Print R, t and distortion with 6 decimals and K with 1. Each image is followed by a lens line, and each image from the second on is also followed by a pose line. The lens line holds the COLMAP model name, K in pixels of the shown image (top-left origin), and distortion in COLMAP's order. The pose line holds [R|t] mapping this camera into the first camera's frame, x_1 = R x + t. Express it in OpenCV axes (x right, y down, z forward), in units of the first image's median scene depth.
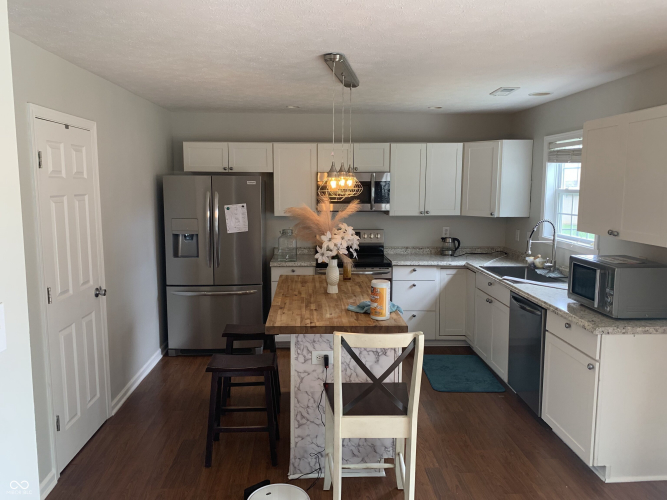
lens RADIAL K [[510.0, 0, 324.1], [0, 510.0, 243.8], [0, 0, 1]] dist [0.066198, -0.083522]
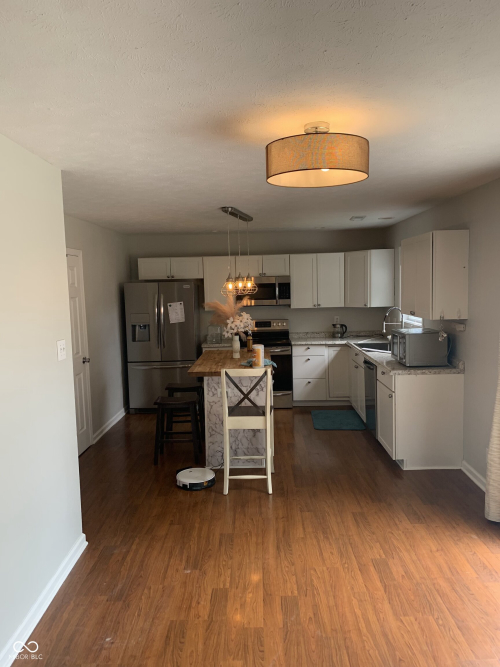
lens RADIAL K [[510.0, 0, 247.4], [0, 510.0, 330.8], [0, 0, 1]] dist [0.066198, -0.083522]
pose [[0.997903, -0.021772, -0.060958, 0.100028], [0.020044, 0.999384, -0.028815, 0.041899], [0.061548, 0.027532, 0.997724, -0.355312]]
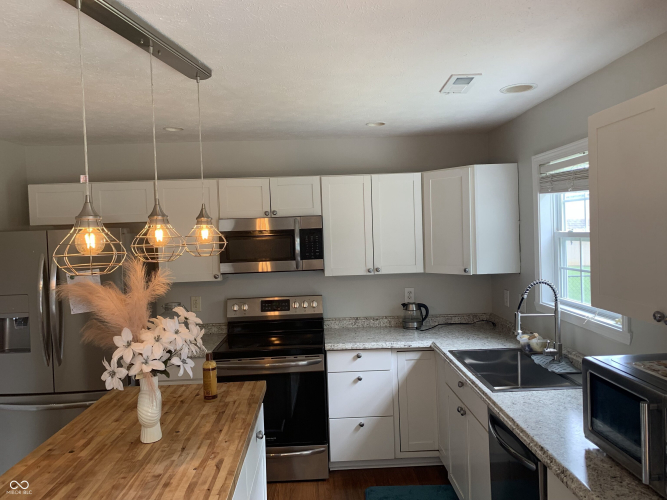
lens RADIAL K [[510.0, 0, 328.2], [0, 510.0, 244.9], [0, 0, 1]] dist [0.066198, -0.083522]
pose [[0.999293, -0.035958, -0.010986, 0.150781], [0.034813, 0.995247, -0.090949, -0.036066], [0.014204, 0.090502, 0.995795, 0.305628]]
